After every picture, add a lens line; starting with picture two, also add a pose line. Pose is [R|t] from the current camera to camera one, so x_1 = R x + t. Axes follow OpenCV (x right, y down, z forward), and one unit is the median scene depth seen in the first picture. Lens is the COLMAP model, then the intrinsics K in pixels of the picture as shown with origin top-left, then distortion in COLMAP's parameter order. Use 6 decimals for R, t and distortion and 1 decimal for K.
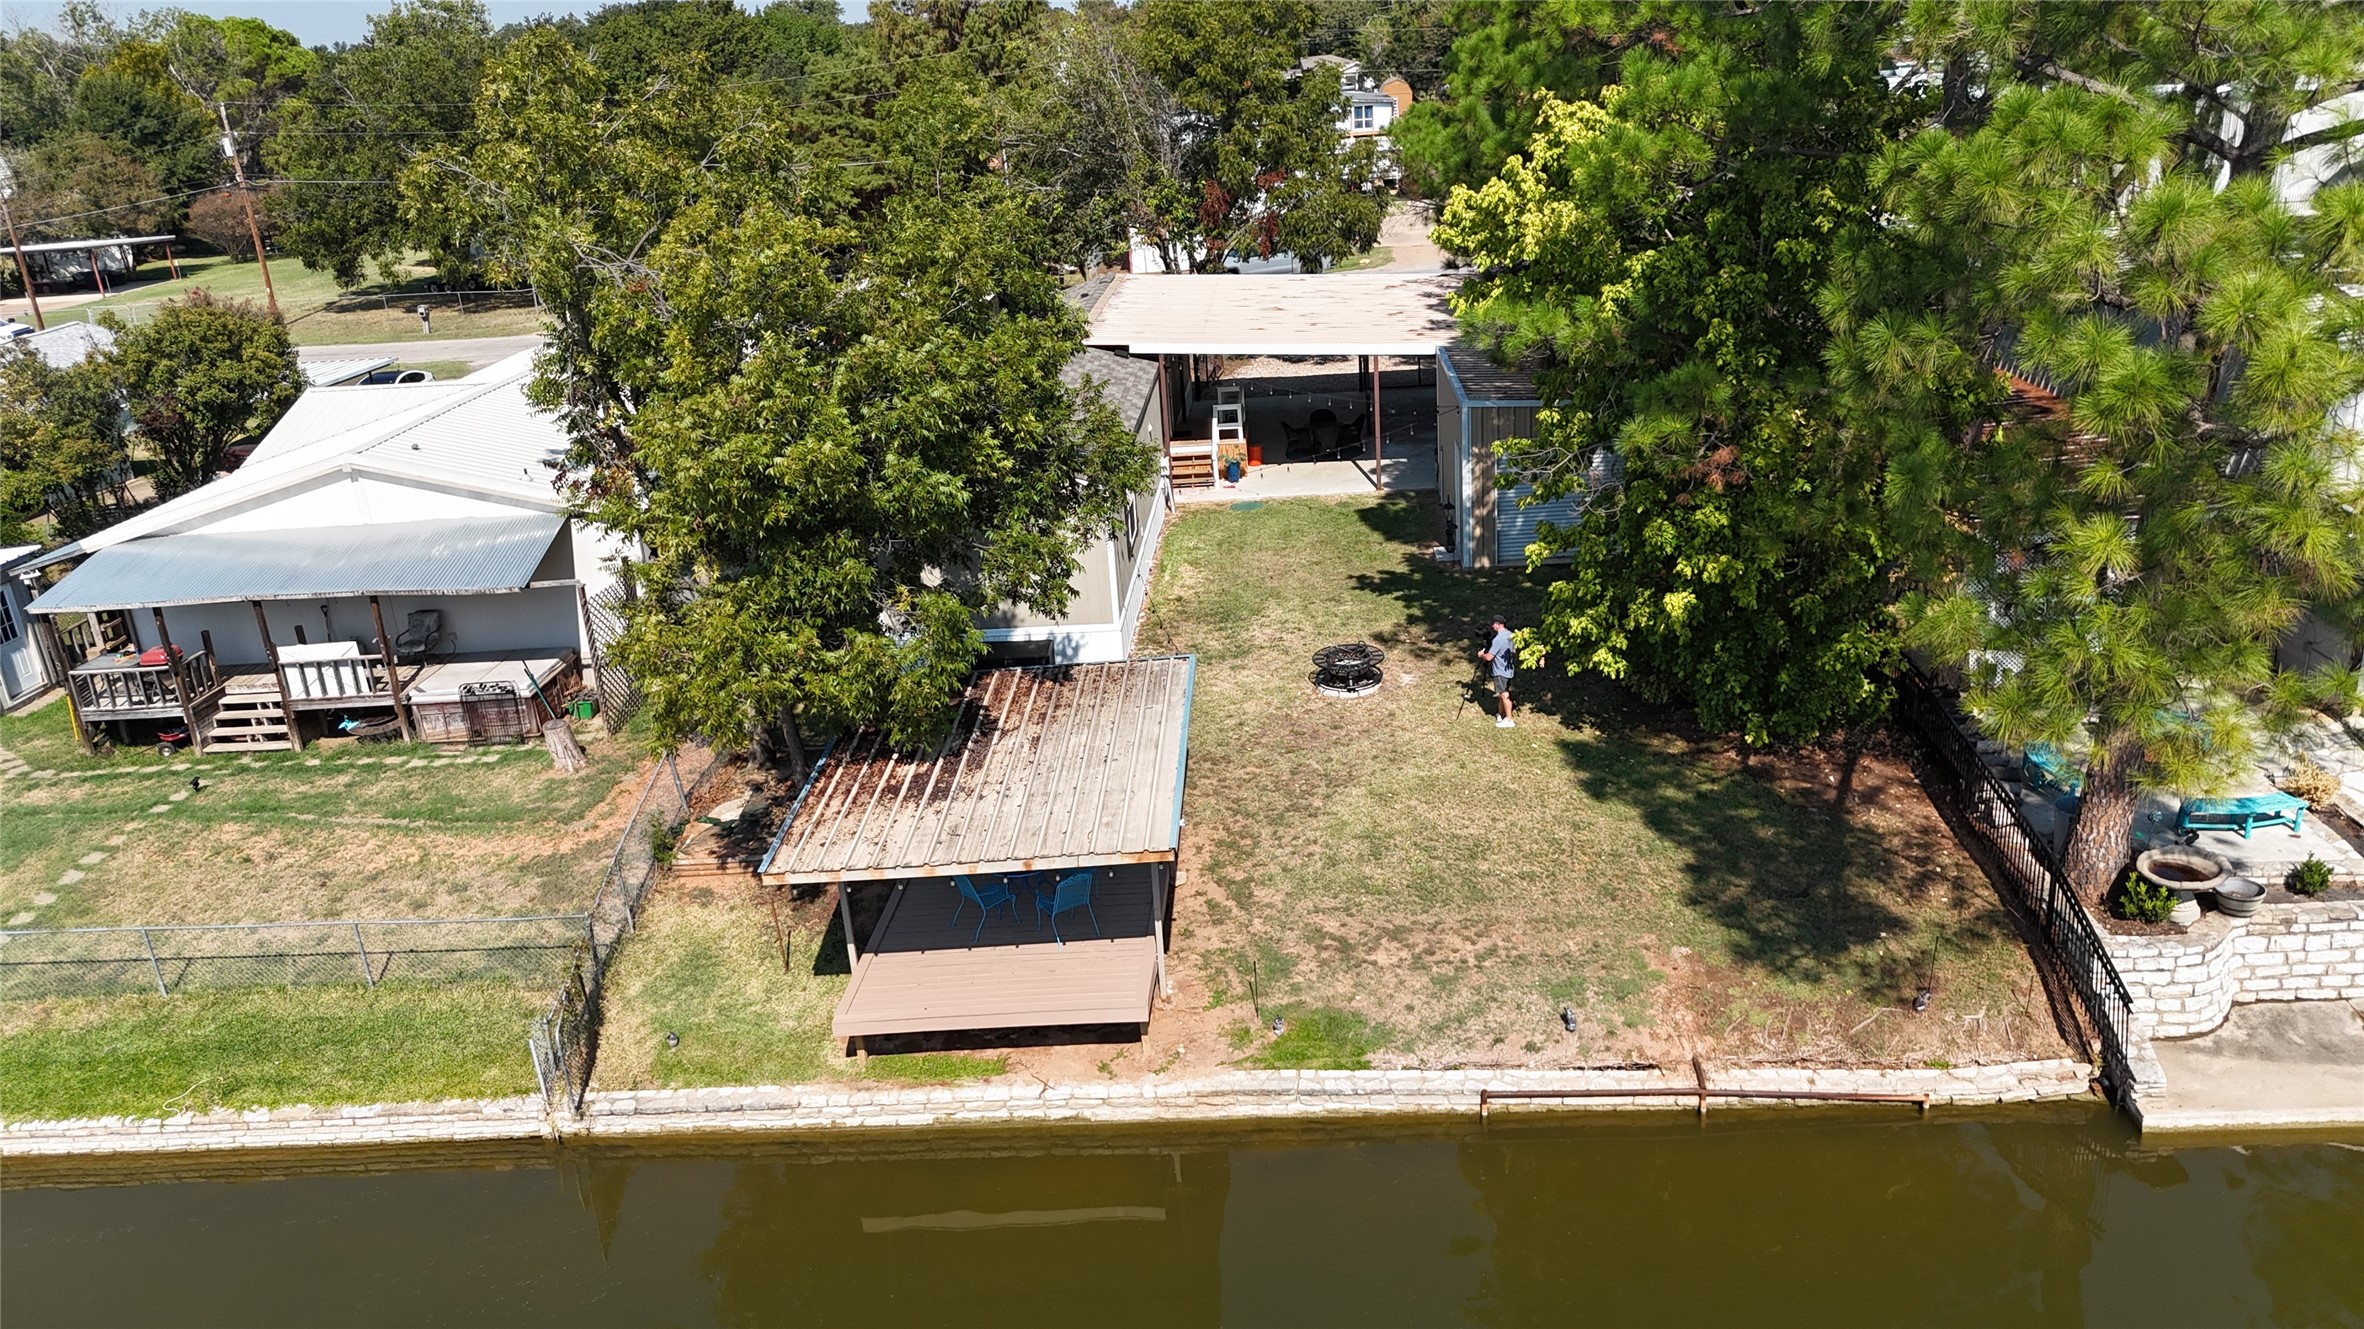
lens RADIAL K [[1755.2, 0, 1182.0], [0, 1755.2, 664.5], [0, 0, 1]] dist [0.000680, -0.001427]
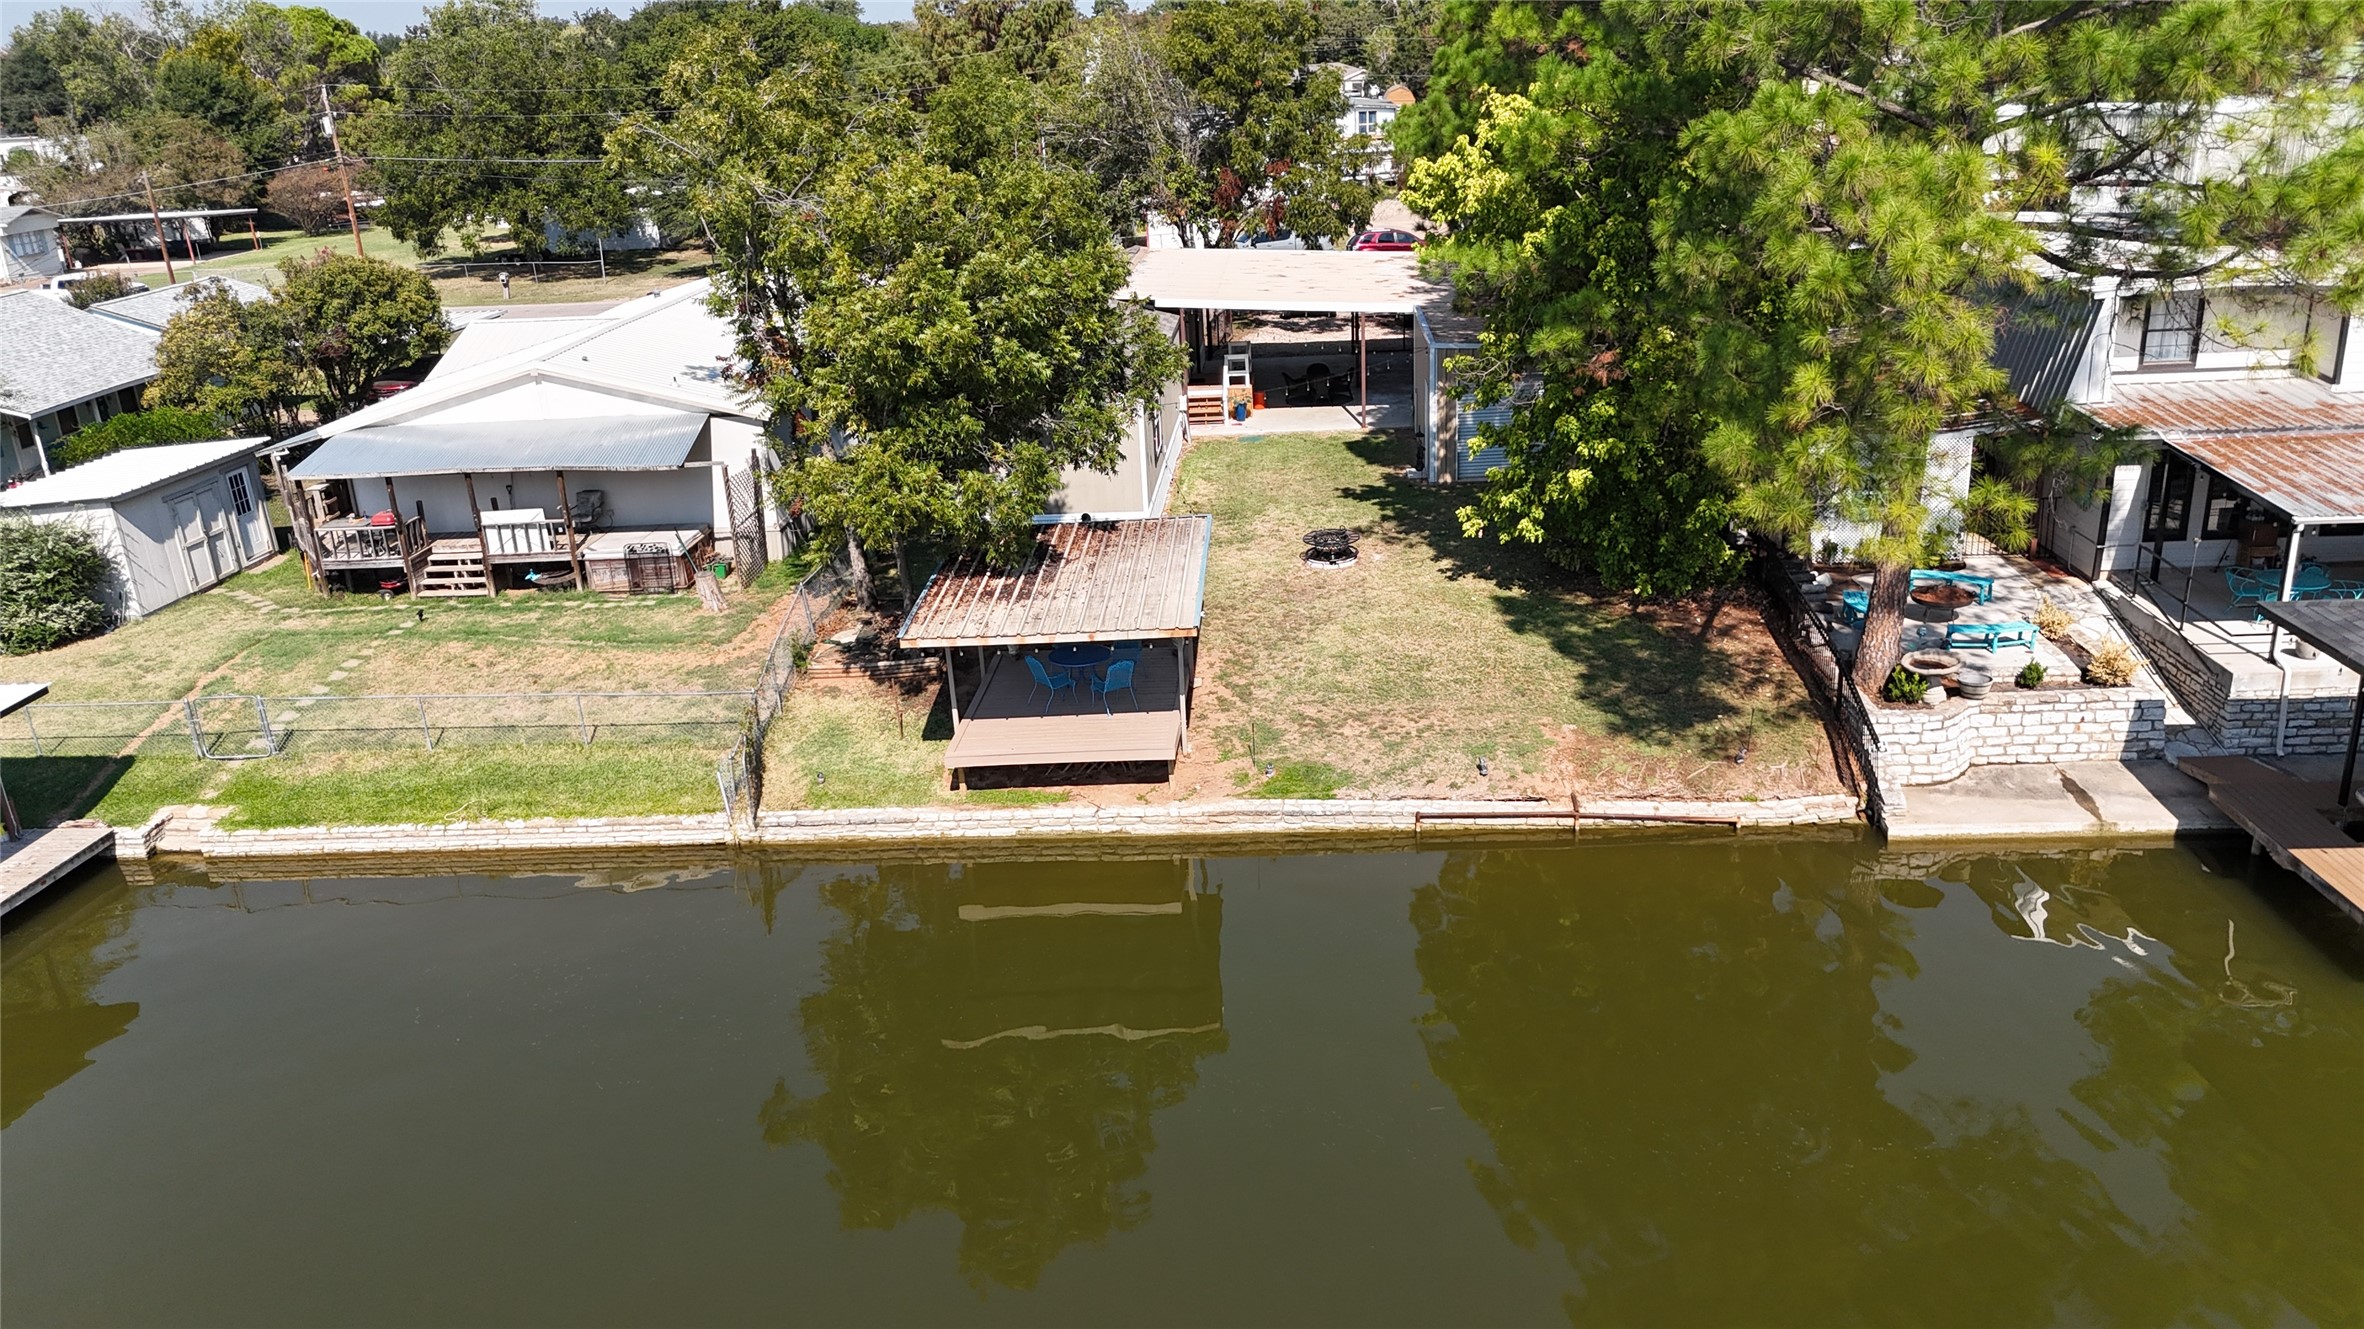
lens RADIAL K [[1705.9, 0, 1182.0], [0, 1705.9, 664.5], [0, 0, 1]] dist [0.002610, -0.003437]
pose [[0.999815, 0.019225, -0.000136, -0.012416], [-0.019224, 0.999796, 0.006225, 0.099747], [0.000256, -0.006222, 0.999981, -0.272727]]
